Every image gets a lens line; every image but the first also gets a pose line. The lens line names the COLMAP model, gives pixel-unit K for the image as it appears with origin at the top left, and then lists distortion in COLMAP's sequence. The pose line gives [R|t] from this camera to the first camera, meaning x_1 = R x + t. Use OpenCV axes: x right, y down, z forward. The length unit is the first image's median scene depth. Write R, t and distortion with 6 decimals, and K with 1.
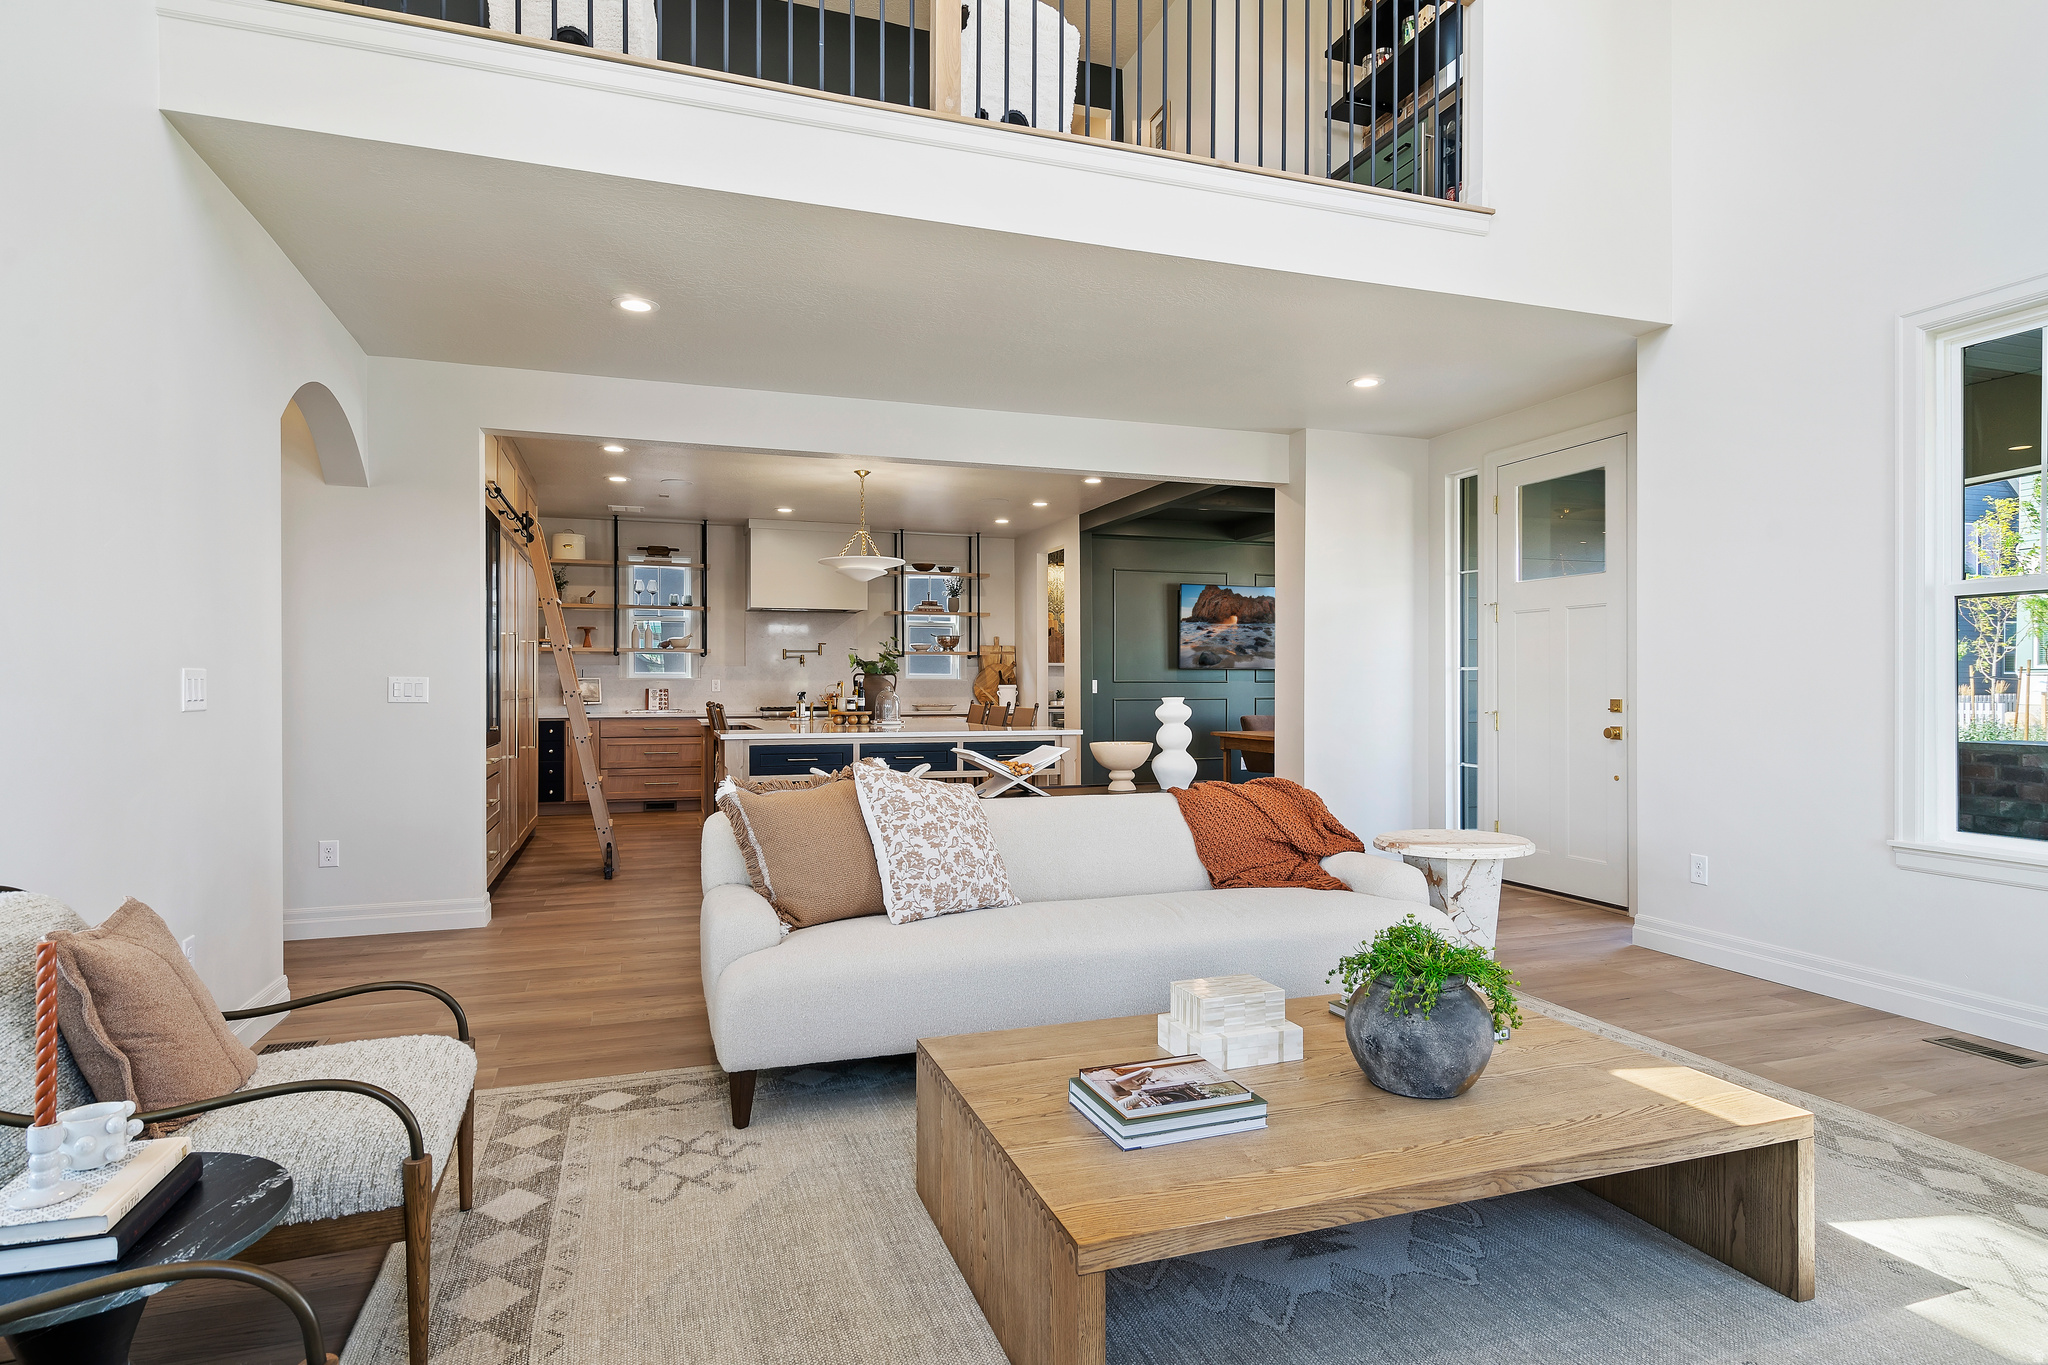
lens RADIAL K [[1100.1, 0, 1036.1], [0, 1100.1, 690.9], [0, 0, 1]] dist [0.004015, 0.001851]
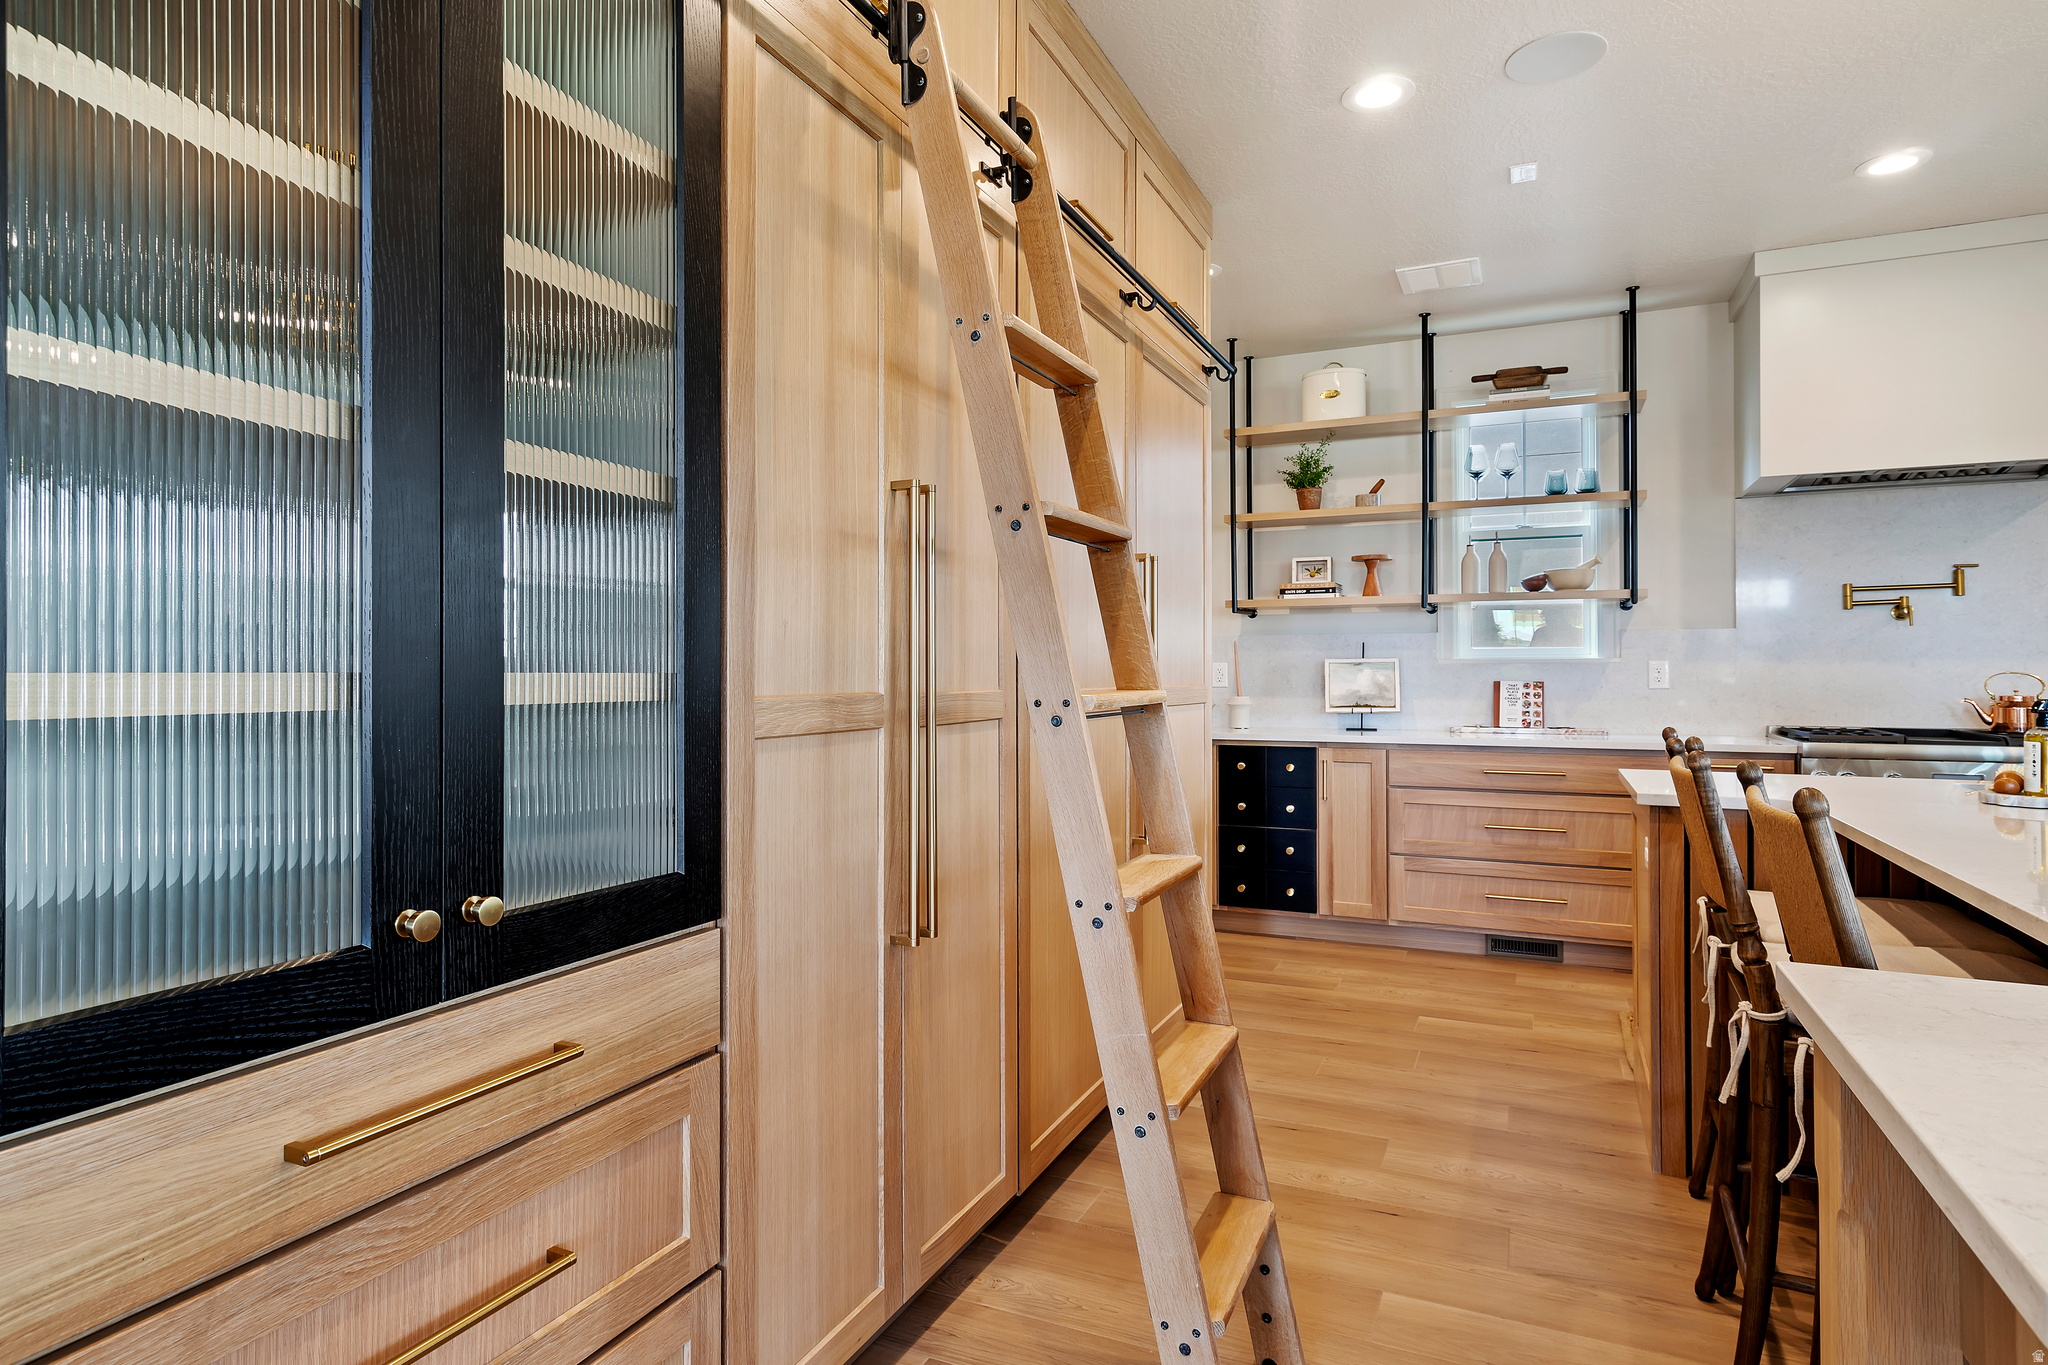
lens RADIAL K [[1100.1, 0, 1026.0], [0, 1100.1, 662.3], [0, 0, 1]] dist [0.004015, 0.001851]
pose [[0.711979, -0.007633, -0.702159, -0.168910], [-0.002641, 0.999905, -0.013547, -0.003023], [0.702196, 0.011500, 0.711891, 0.531358]]
